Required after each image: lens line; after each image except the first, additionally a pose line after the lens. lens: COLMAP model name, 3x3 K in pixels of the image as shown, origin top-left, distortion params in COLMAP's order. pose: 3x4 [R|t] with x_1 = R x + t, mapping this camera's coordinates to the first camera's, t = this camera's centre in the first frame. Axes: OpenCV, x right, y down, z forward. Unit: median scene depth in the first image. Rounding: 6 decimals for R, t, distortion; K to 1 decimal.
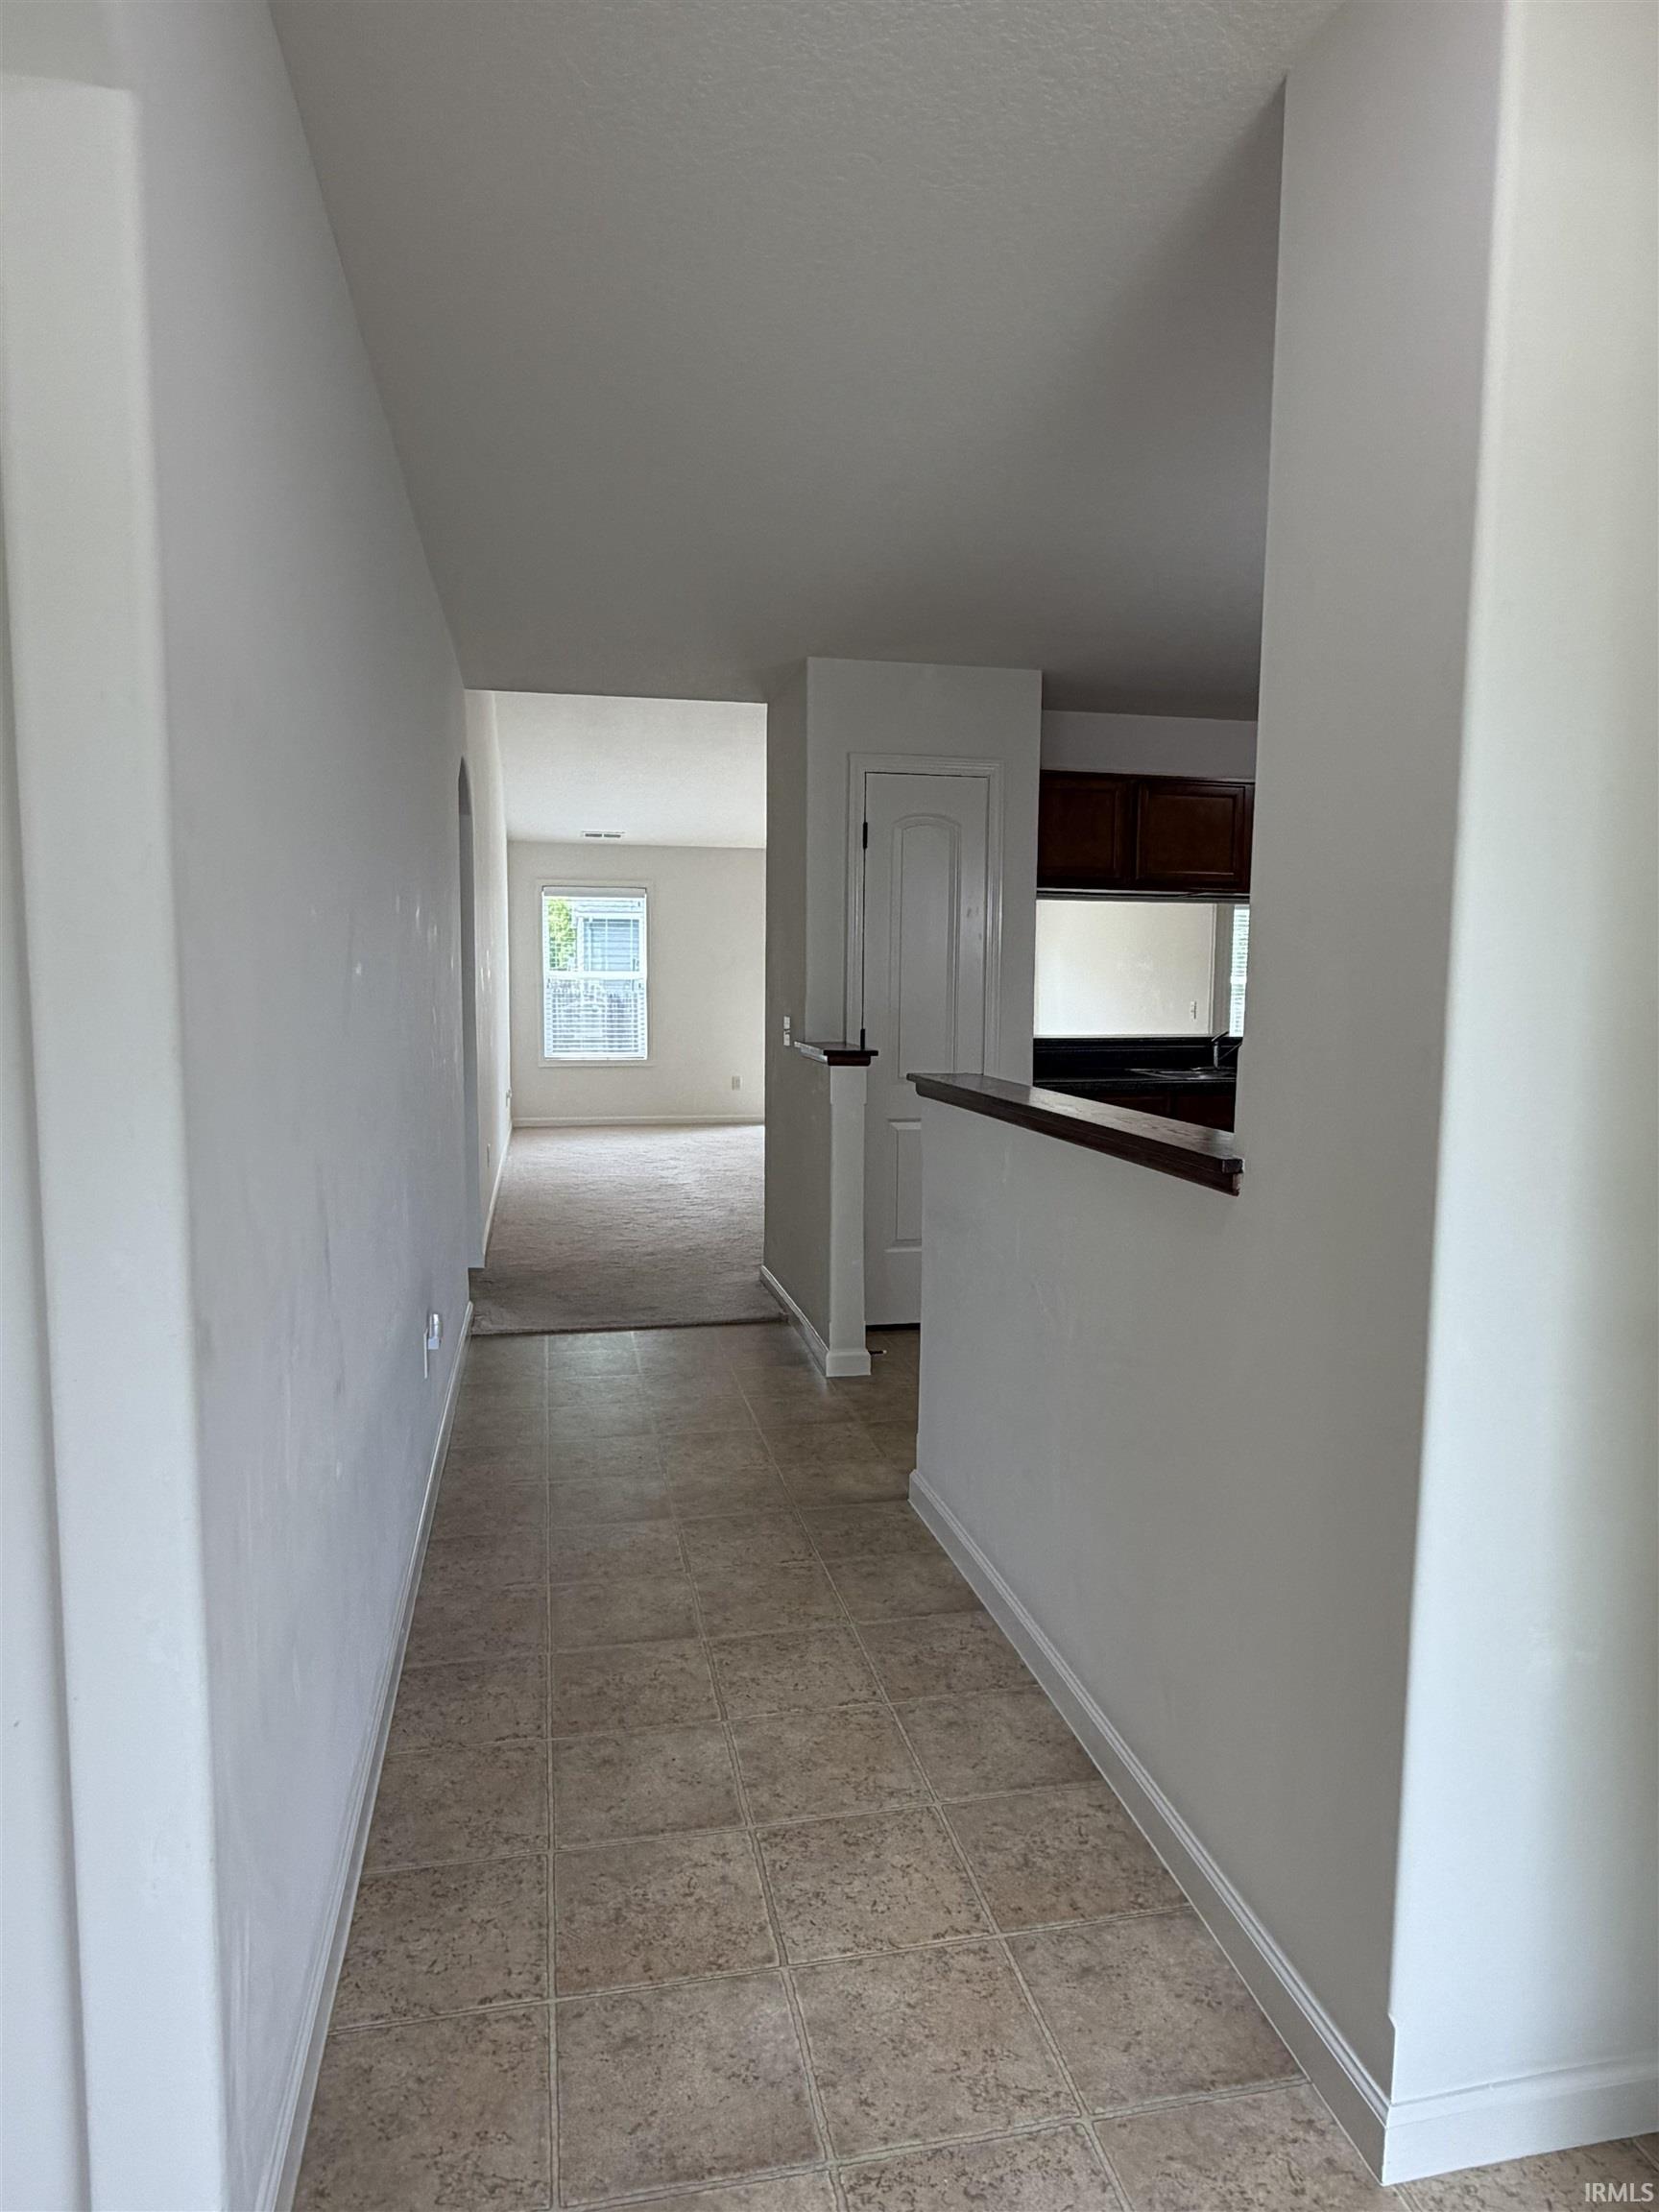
lens RADIAL K [[1350.0, 0, 852.8], [0, 1350.0, 1063.3], [0, 0, 1]] dist [0.040802, -0.000506]
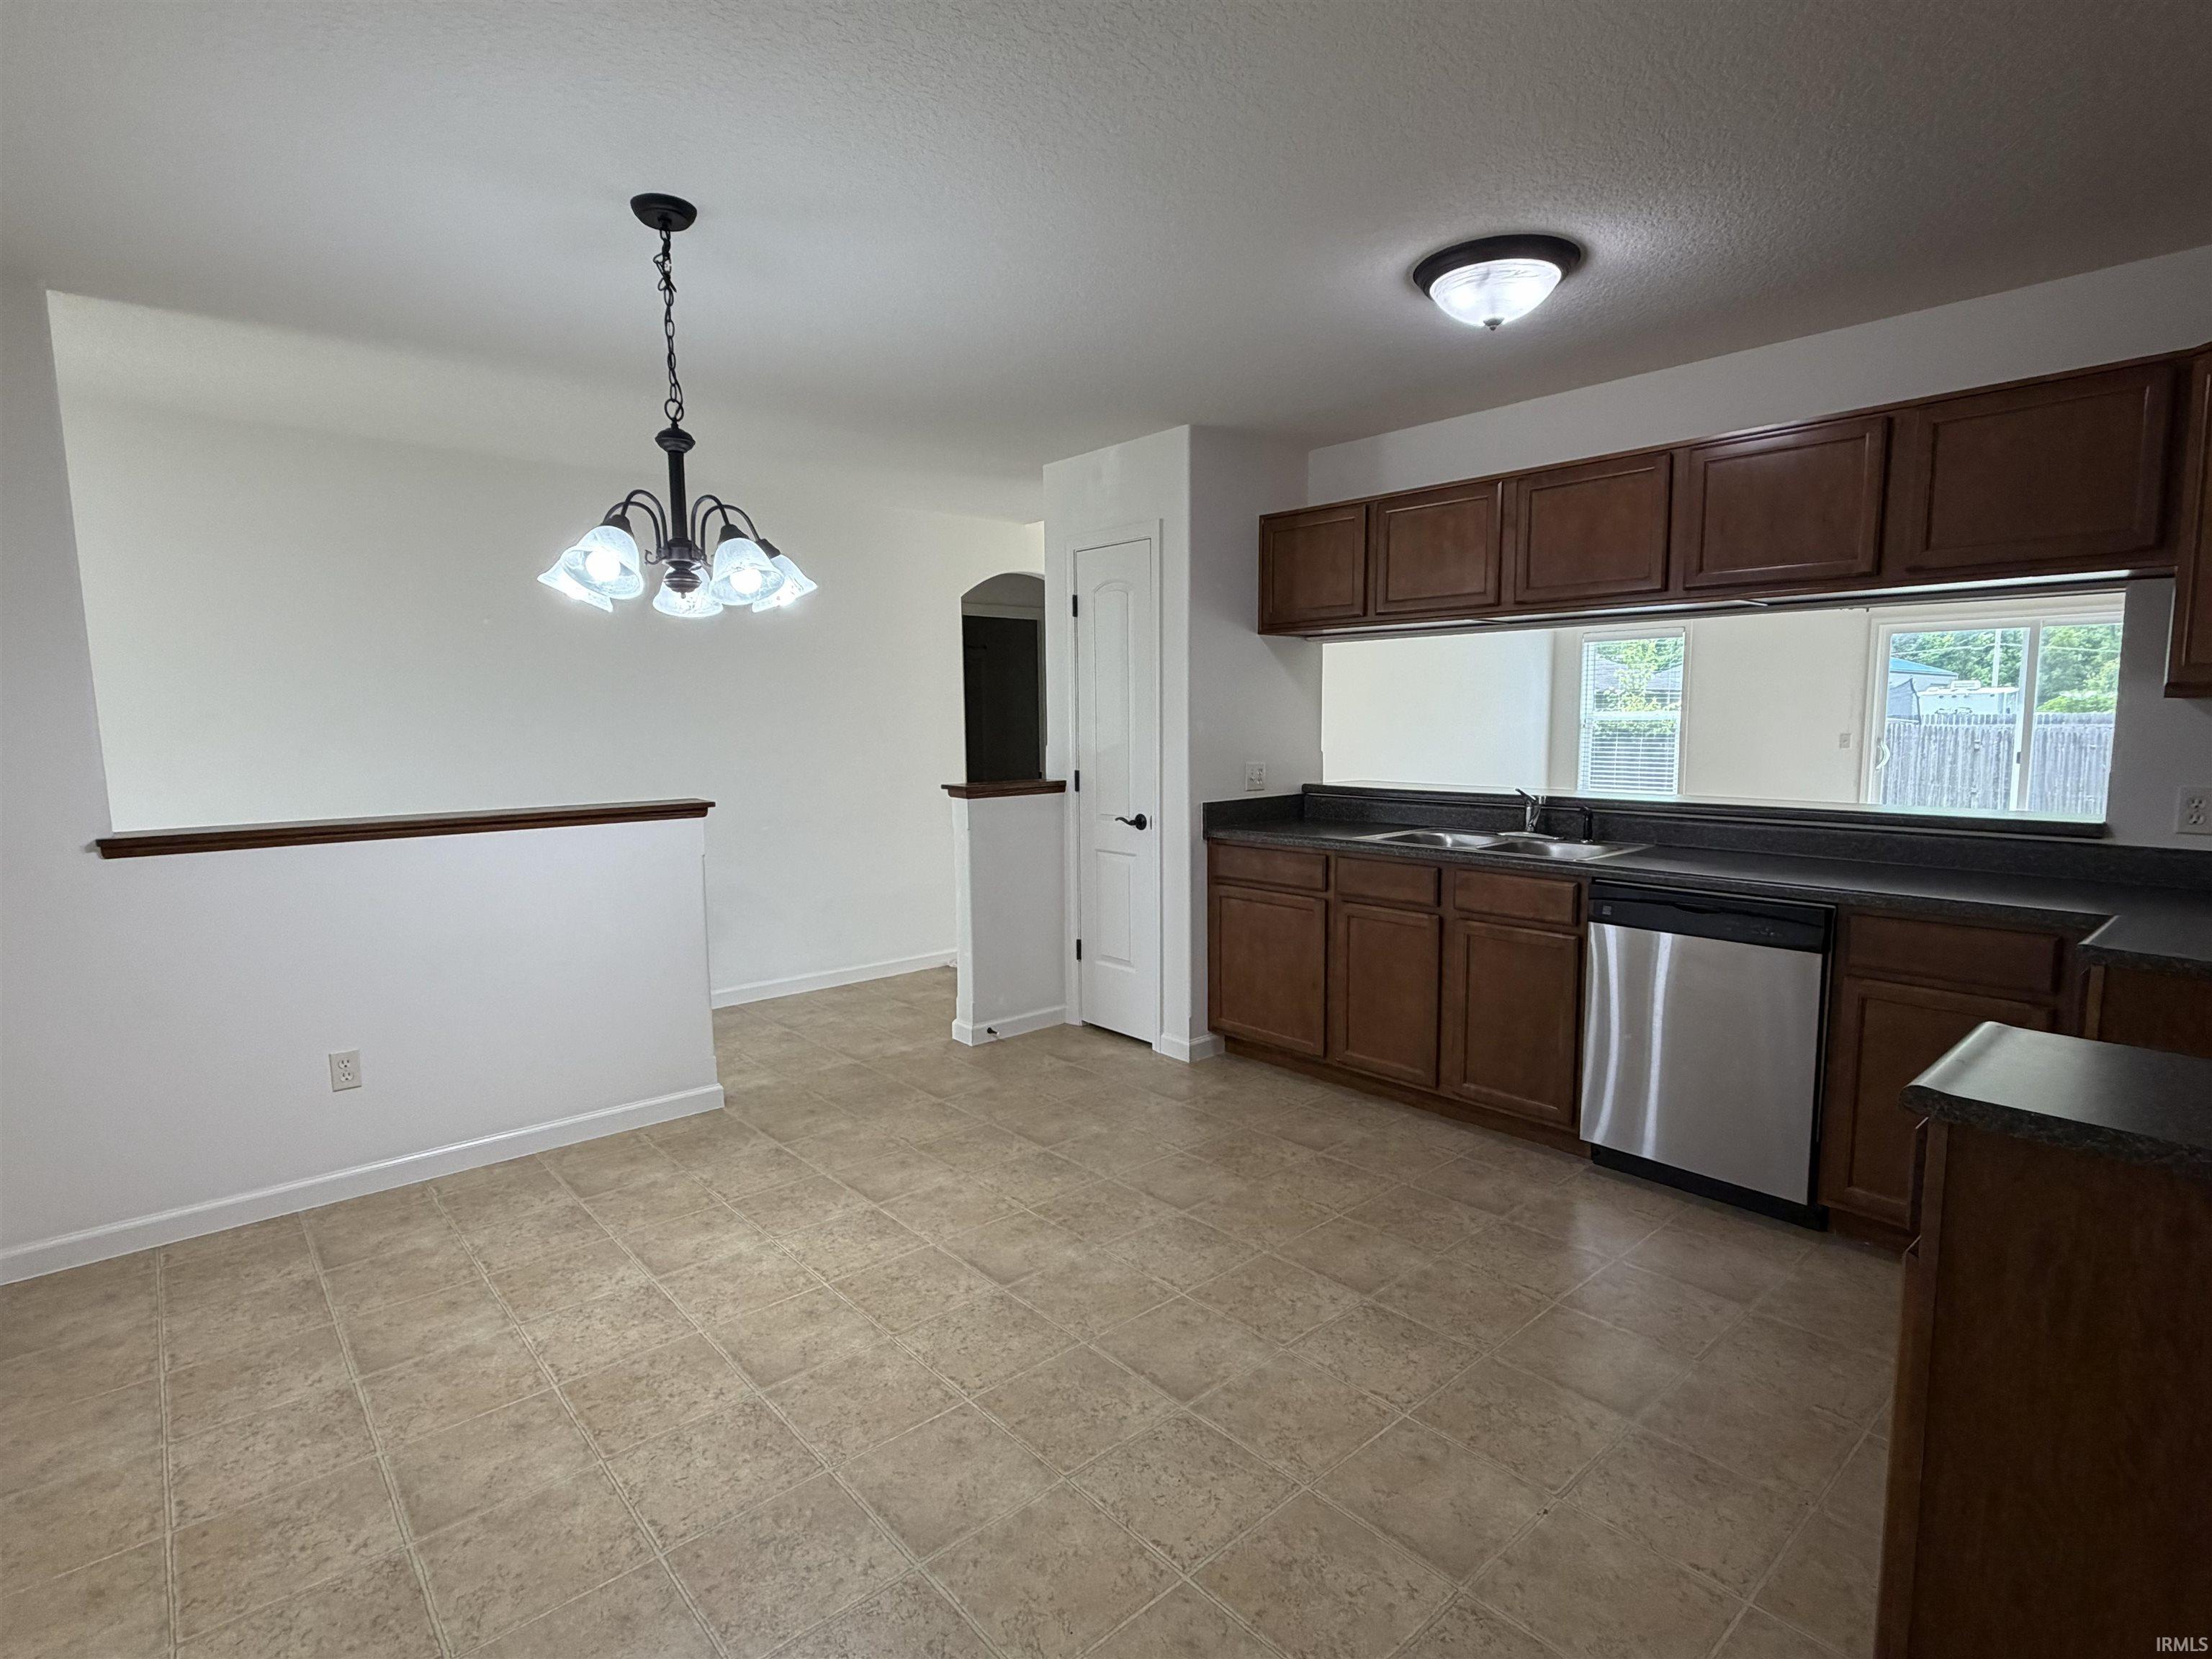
lens RADIAL K [[1111.5, 0, 1110.6], [0, 1111.5, 820.6], [0, 0, 1]] dist [0.005181, -0.001178]
pose [[0.484004, 0.070814, -0.872196, 0.857507], [-0.049389, 0.997342, 0.053568, -0.028733], [0.873671, 0.017150, 0.486215, 0.510542]]
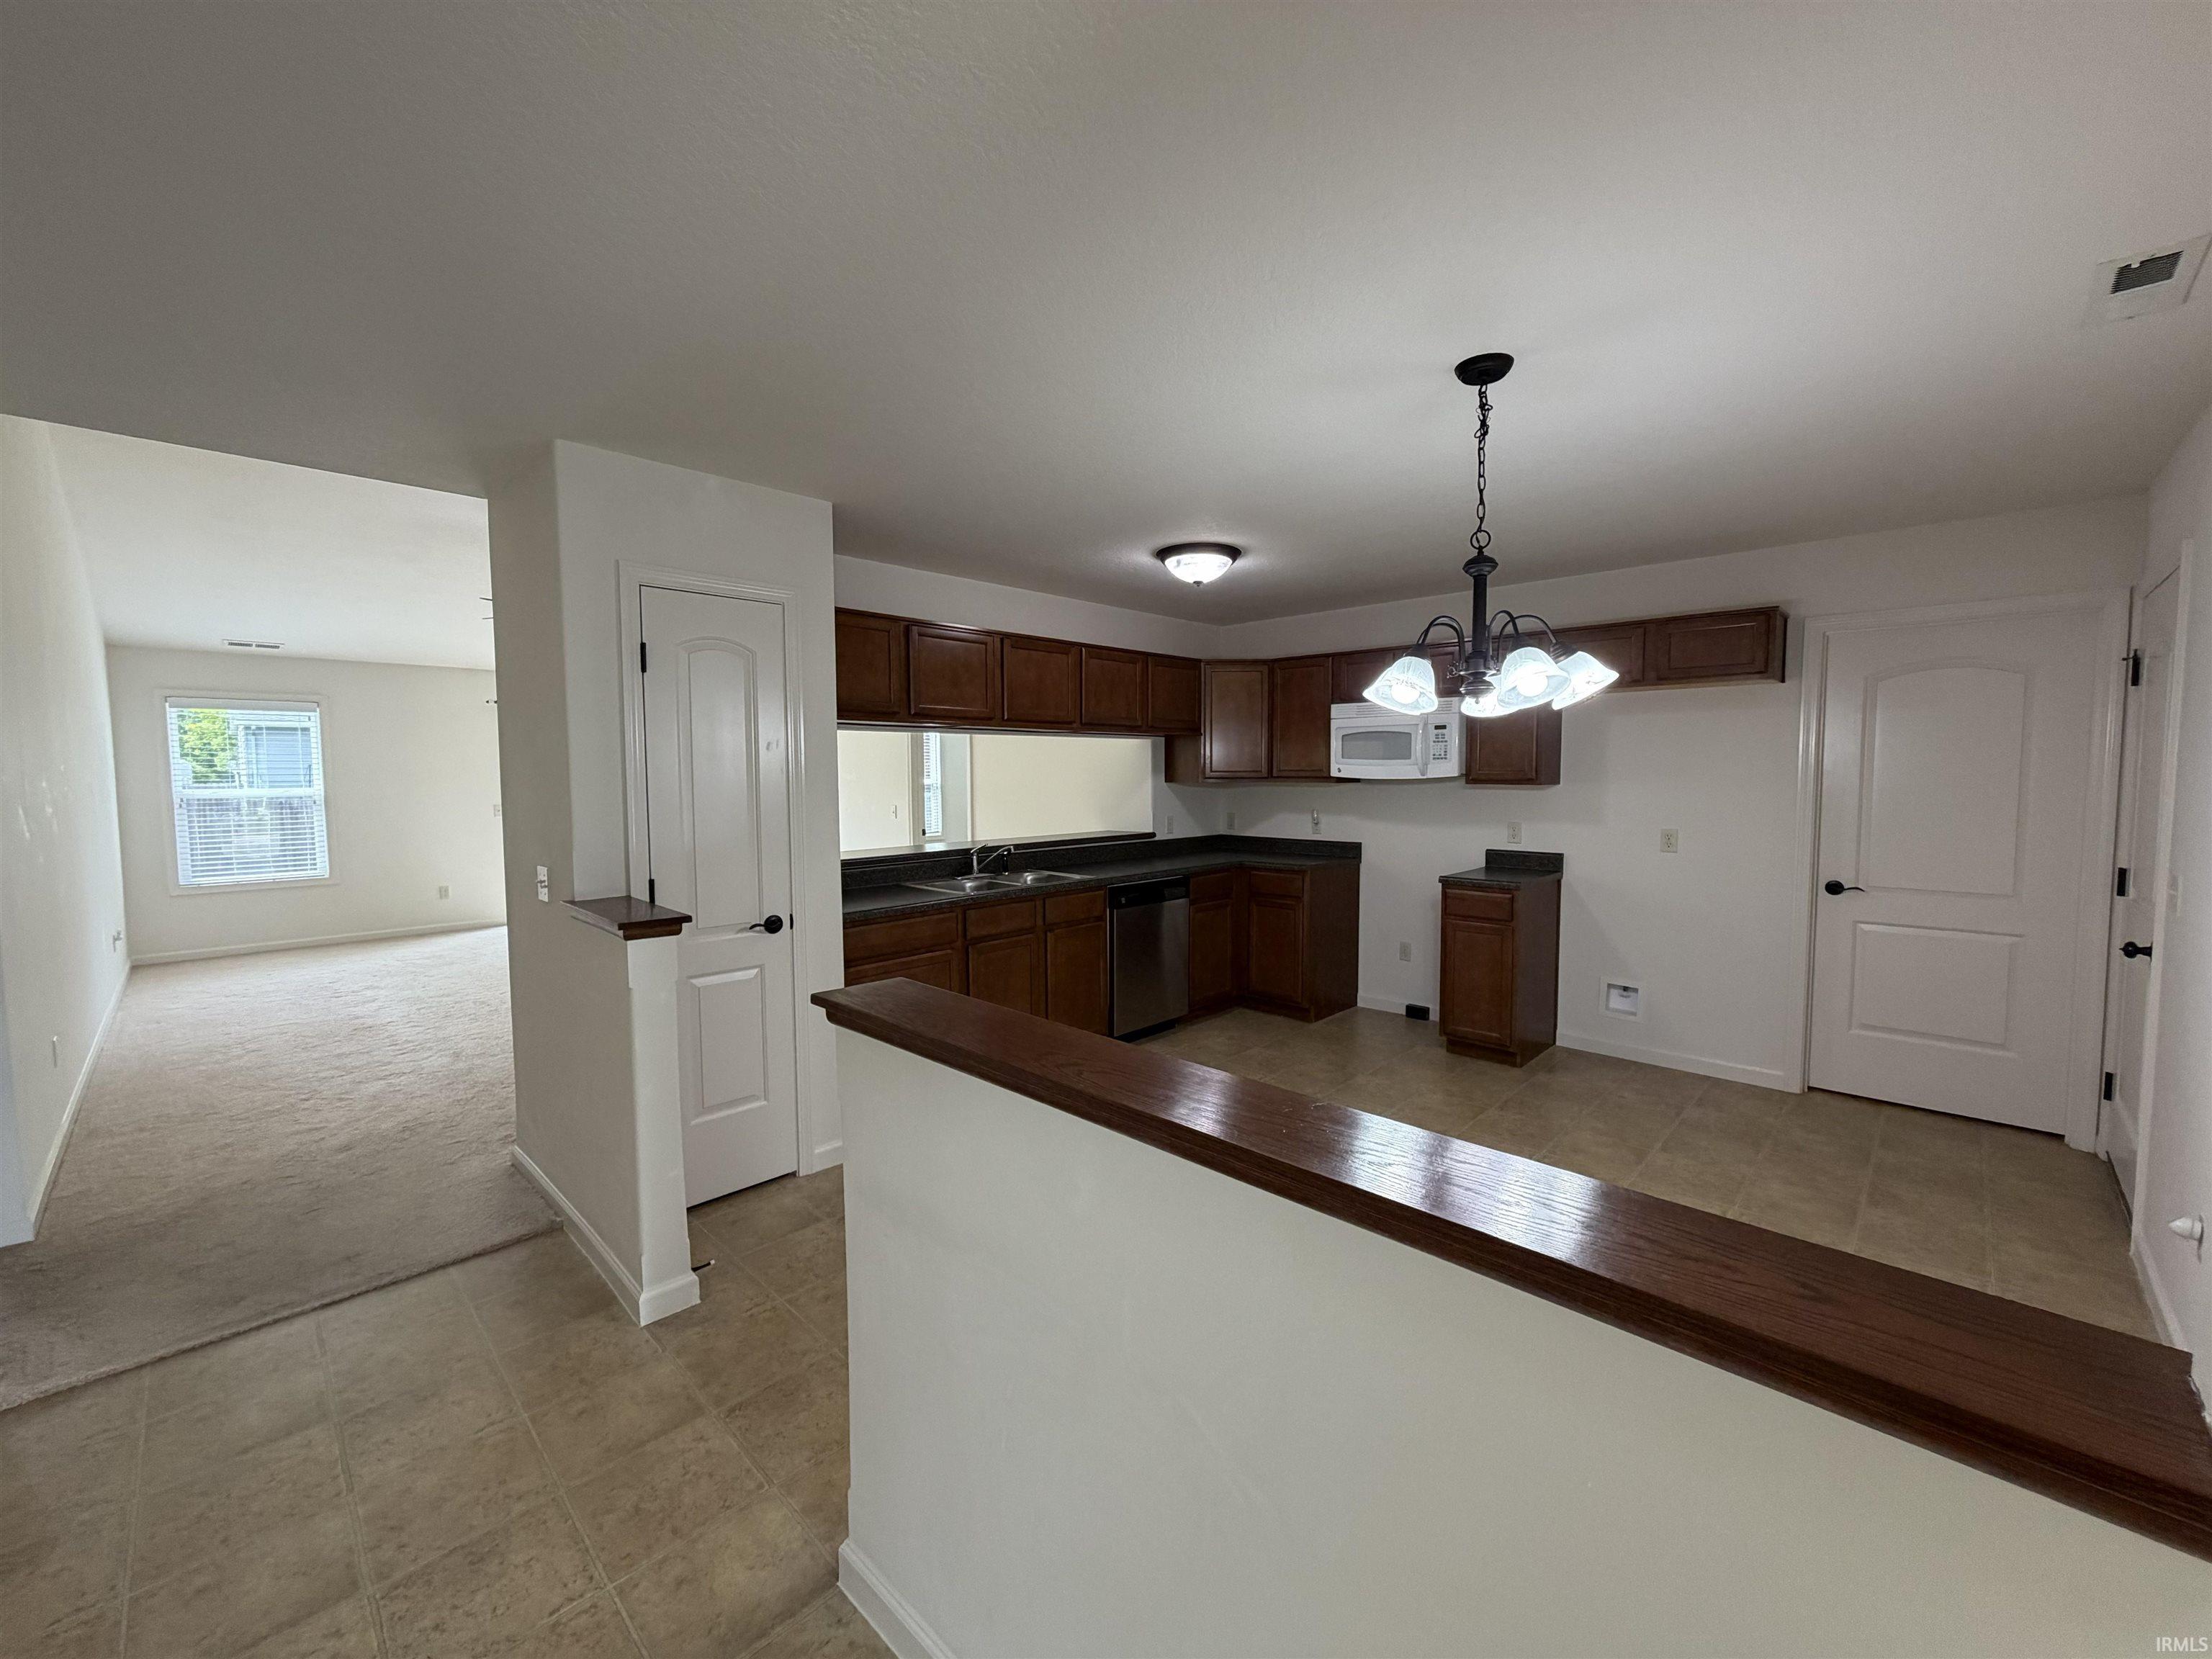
lens RADIAL K [[872.6, 0, 1118.6], [0, 872.6, 824.1], [0, 0, 1]] dist [-0.000993, 0.000704]
pose [[0.833965, -0.044075, 0.550054, -0.043301], [0.044592, 0.998928, 0.012434, -0.047745], [-0.550012, 0.014159, 0.835037, 0.320706]]
